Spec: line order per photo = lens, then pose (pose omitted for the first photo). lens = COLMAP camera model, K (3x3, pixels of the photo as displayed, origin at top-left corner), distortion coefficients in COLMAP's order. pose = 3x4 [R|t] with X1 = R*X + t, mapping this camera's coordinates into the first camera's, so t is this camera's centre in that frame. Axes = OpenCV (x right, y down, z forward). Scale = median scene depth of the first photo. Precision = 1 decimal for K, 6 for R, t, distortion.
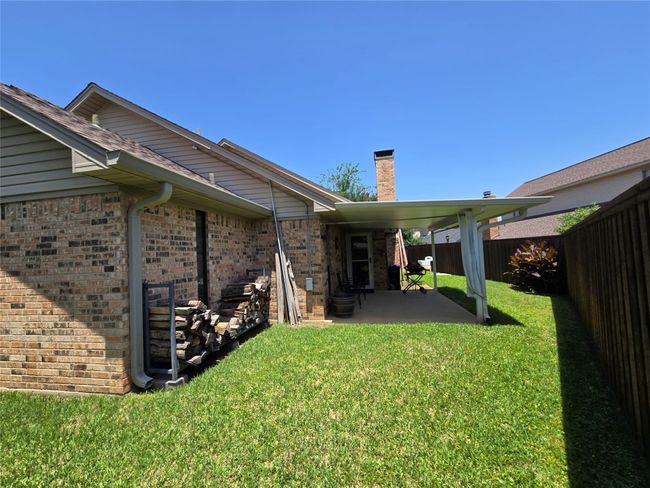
lens RADIAL K [[267.6, 0, 325.0], [0, 267.6, 244.0], [0, 0, 1]] dist [0.011497, -0.000010]
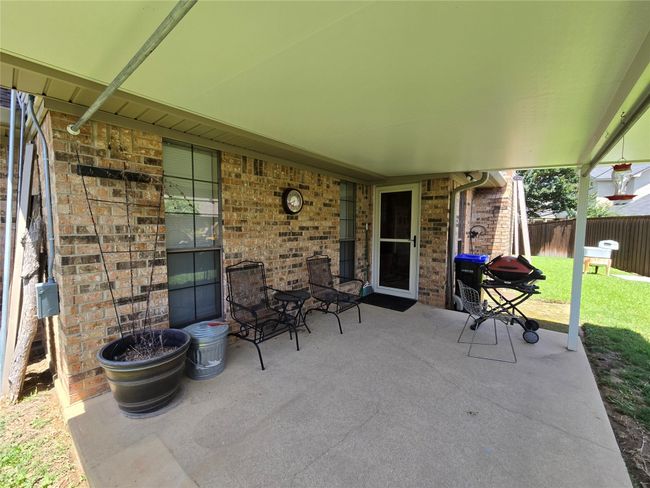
lens RADIAL K [[267.6, 0, 325.0], [0, 267.6, 244.0], [0, 0, 1]] dist [0.011497, -0.000010]
pose [[0.876681, 0.084475, -0.473598, 0.547936], [-0.028108, 0.991775, 0.124870, 0.019367], [0.480251, -0.096160, 0.871844, 1.048316]]
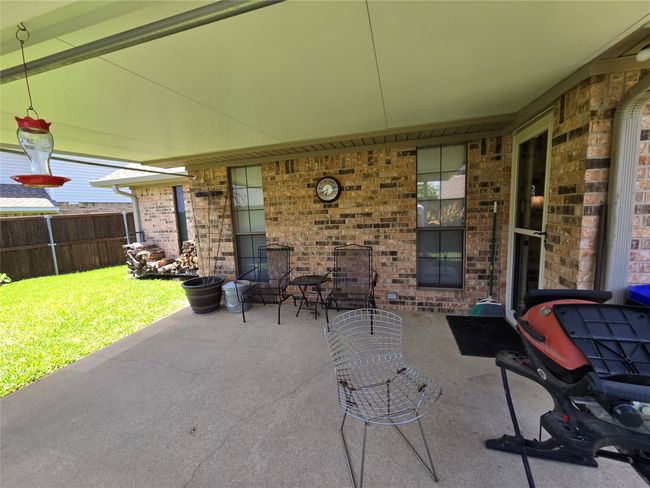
lens RADIAL K [[267.6, 0, 325.0], [0, 267.6, 244.0], [0, 0, 1]] dist [0.011497, -0.000010]
pose [[-0.084898, 0.170264, -0.981734, 1.002162], [0.091869, 0.982432, 0.162440, 0.025673], [0.992145, -0.076400, -0.099049, 1.991288]]
